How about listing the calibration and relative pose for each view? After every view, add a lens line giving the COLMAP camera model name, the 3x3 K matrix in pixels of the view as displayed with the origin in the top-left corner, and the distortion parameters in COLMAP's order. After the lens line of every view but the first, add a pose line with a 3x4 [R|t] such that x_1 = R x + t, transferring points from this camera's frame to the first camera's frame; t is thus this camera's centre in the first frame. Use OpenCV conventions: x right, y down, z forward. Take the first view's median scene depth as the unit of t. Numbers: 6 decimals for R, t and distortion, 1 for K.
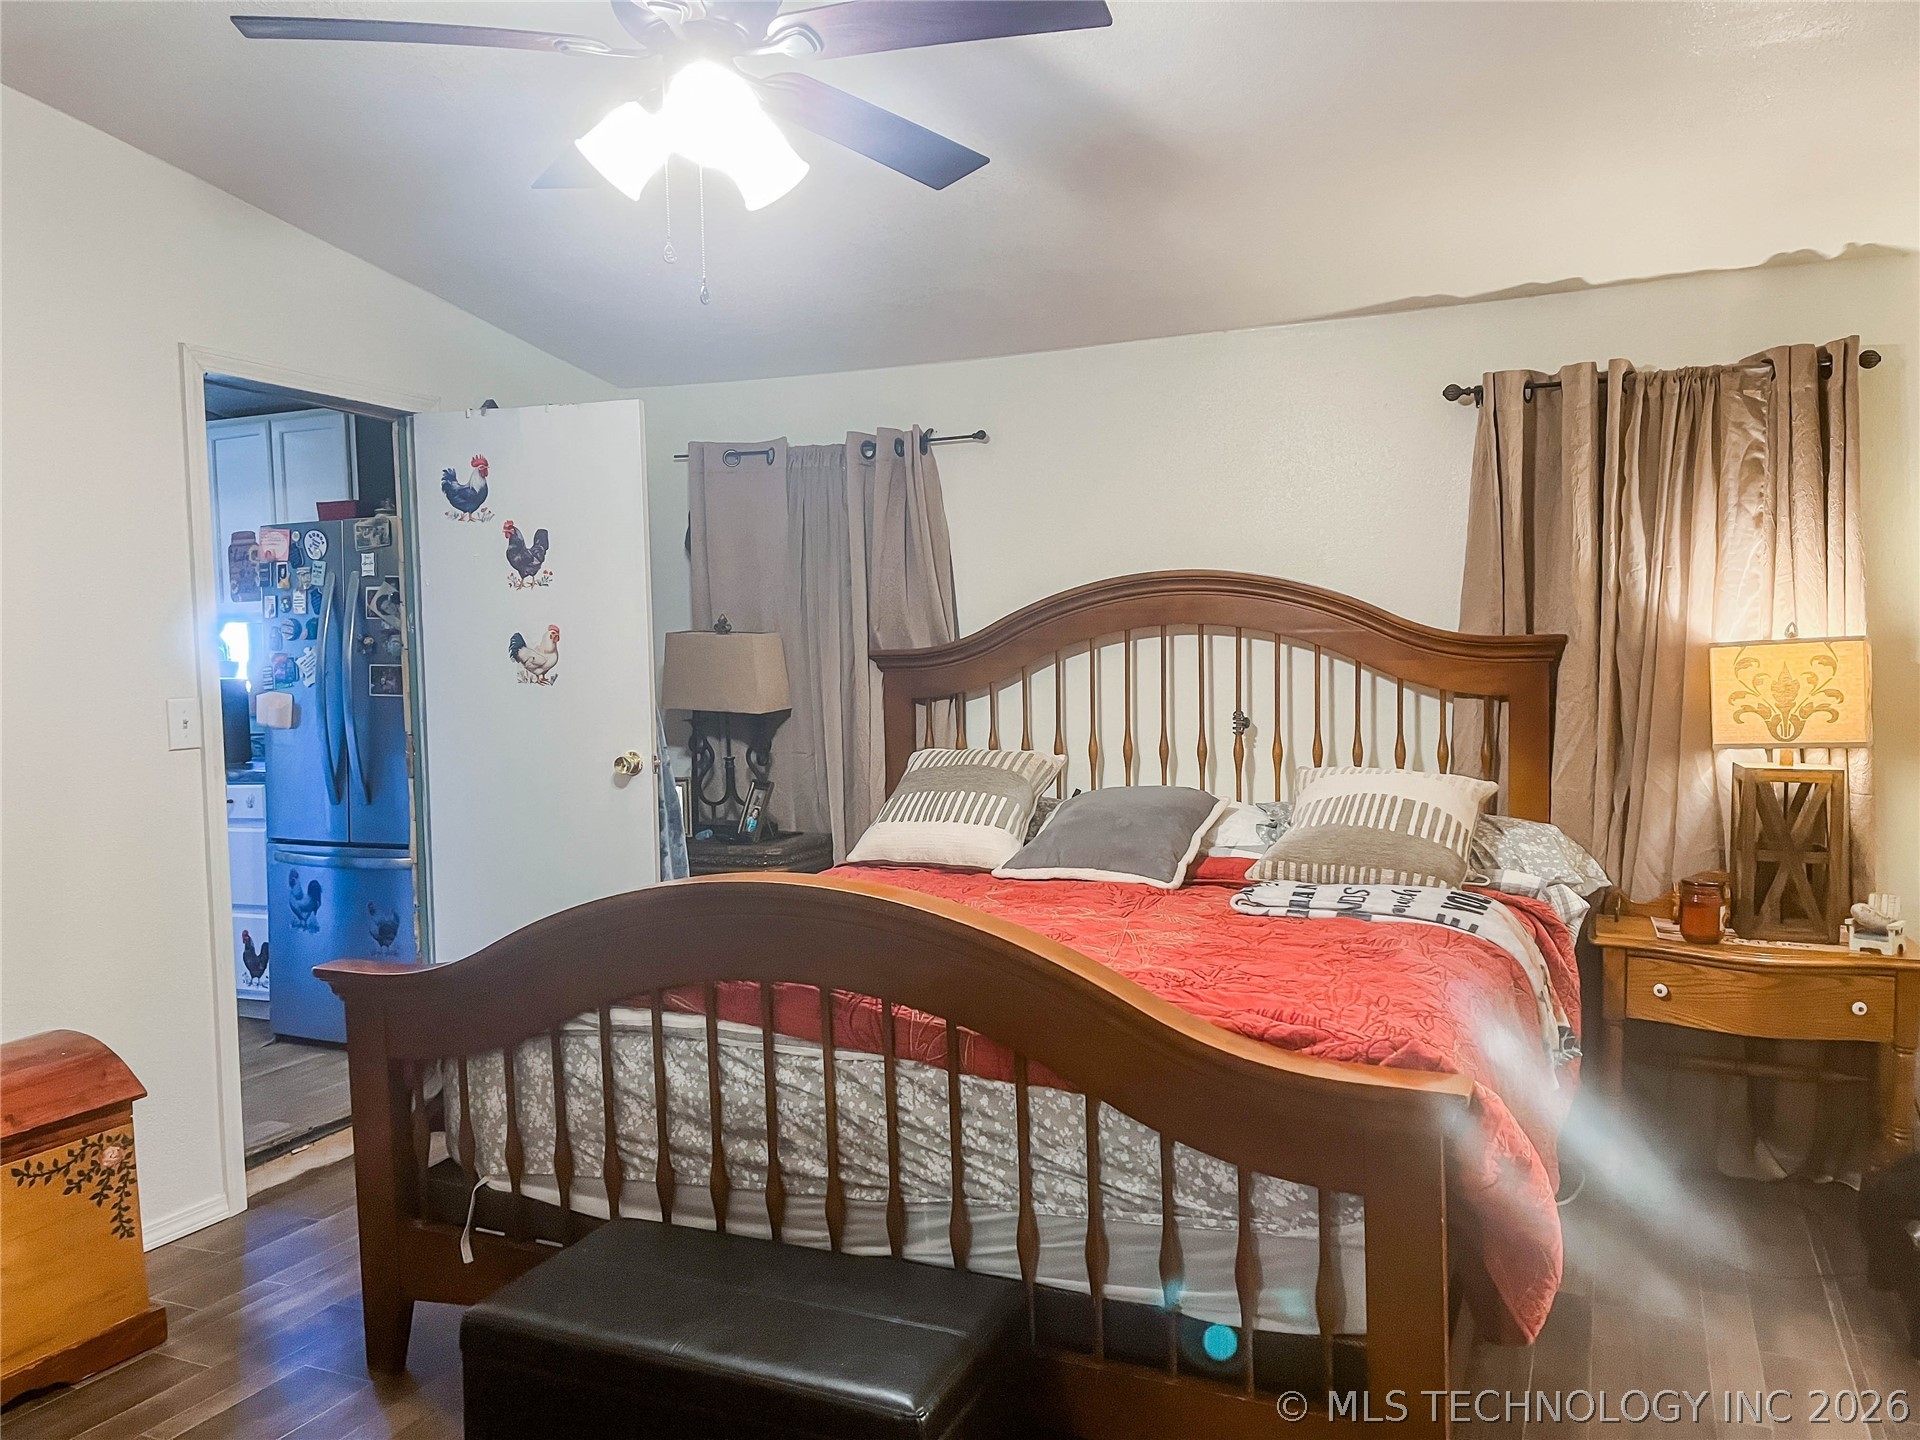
lens RADIAL K [[1450.1, 0, 957.8], [0, 1450.1, 720.1], [0, 0, 1]] dist [0.064360, -0.084398]
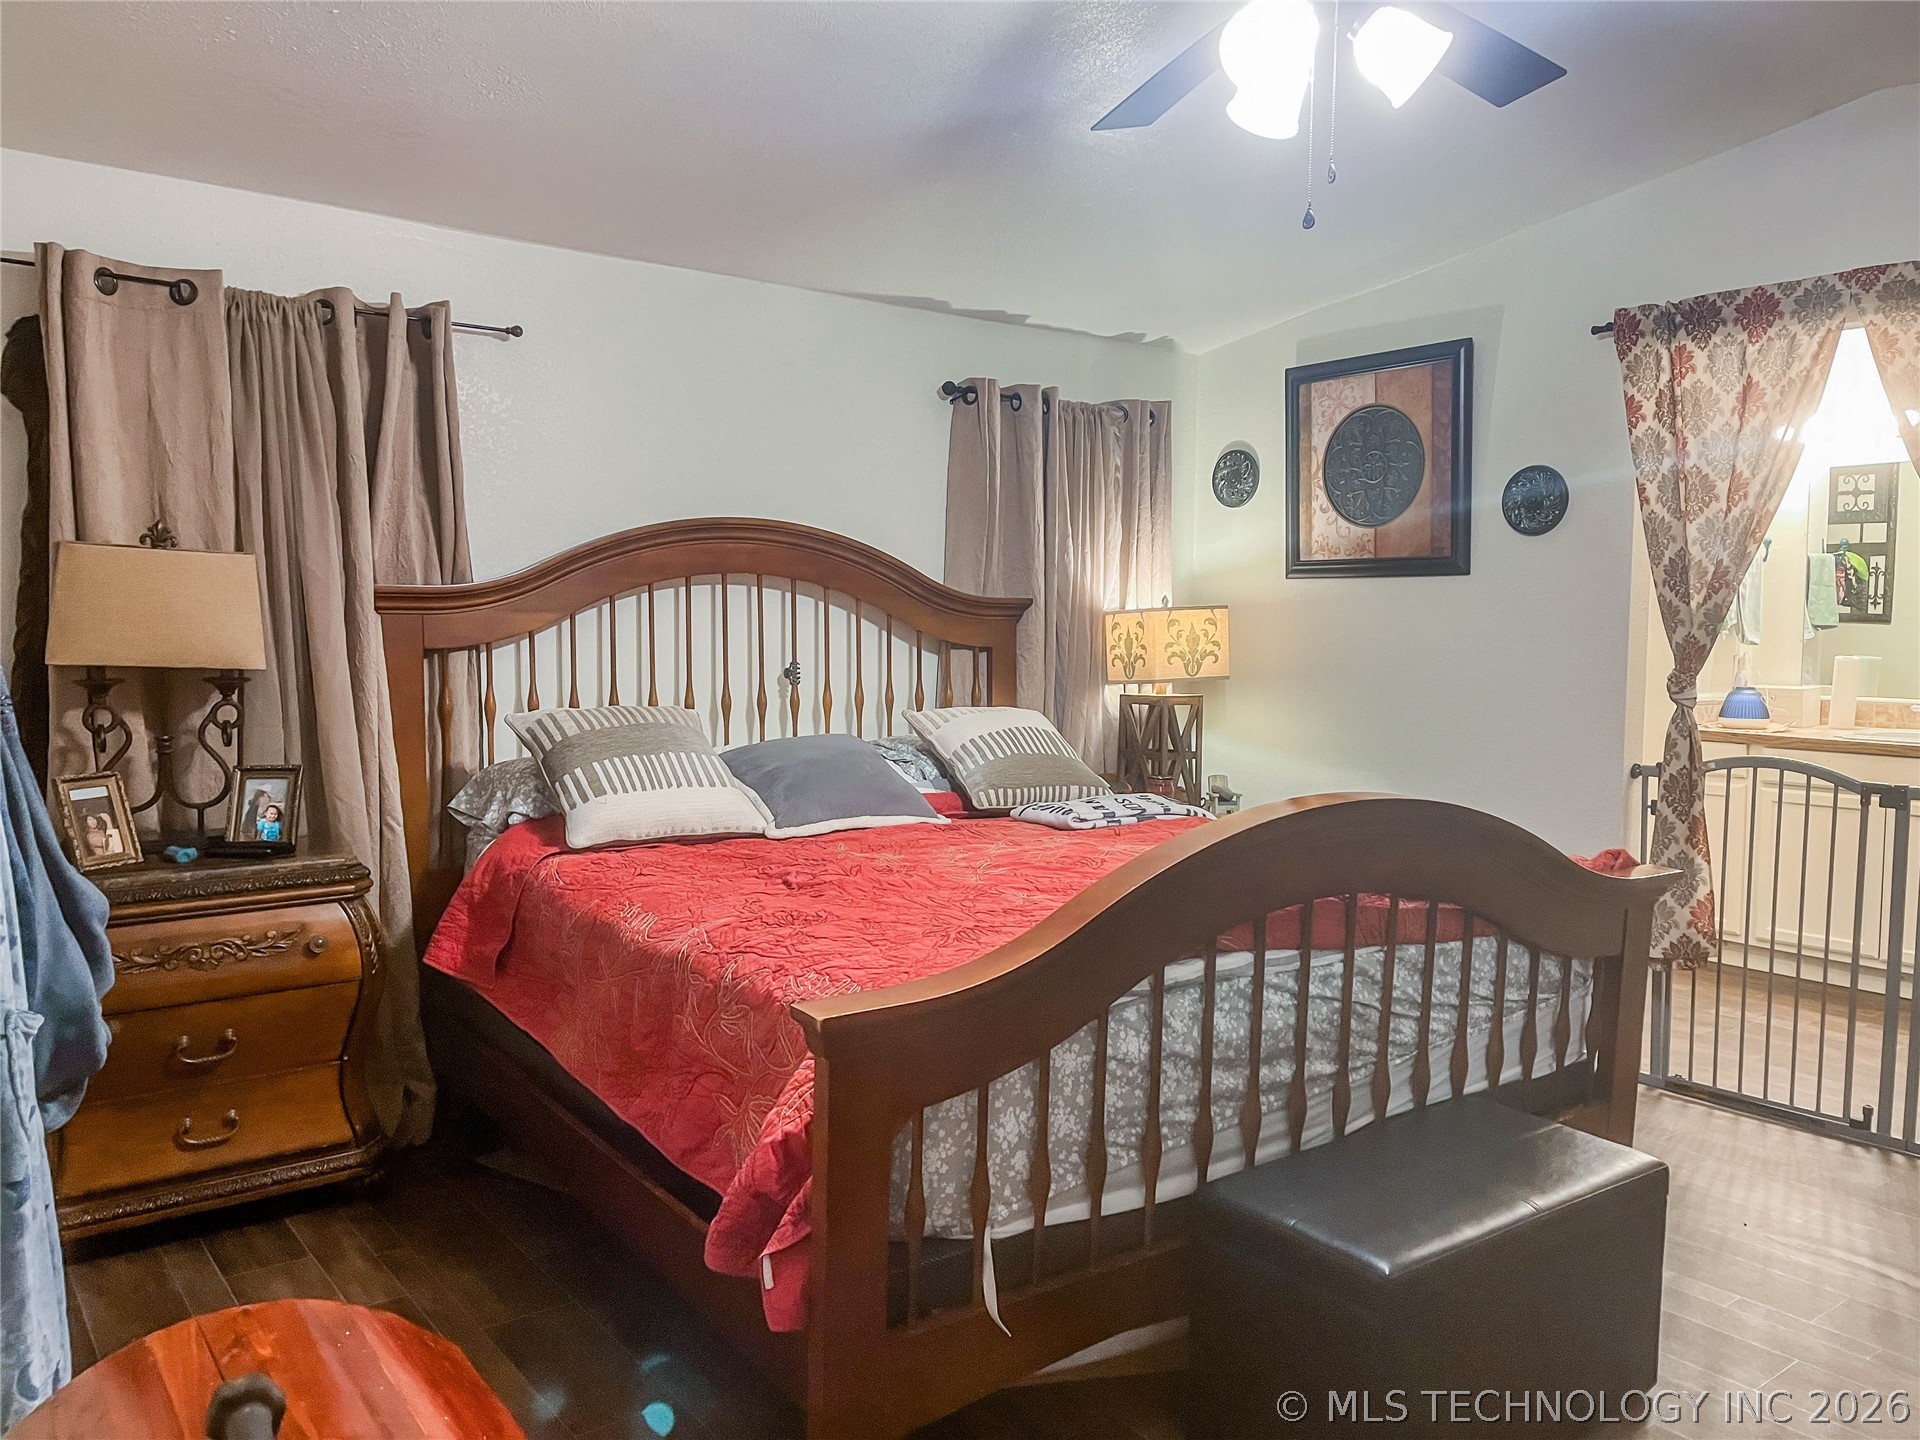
lens RADIAL K [[1450.1, 0, 961.1], [0, 1450.1, 726.1], [0, 0, 1]] dist [0.064360, -0.084398]
pose [[0.480737, -0.040031, 0.875951, -1.057238], [0.025843, 0.999170, 0.031479, 0.016012], [-0.876484, 0.007504, 0.481372, 0.660067]]
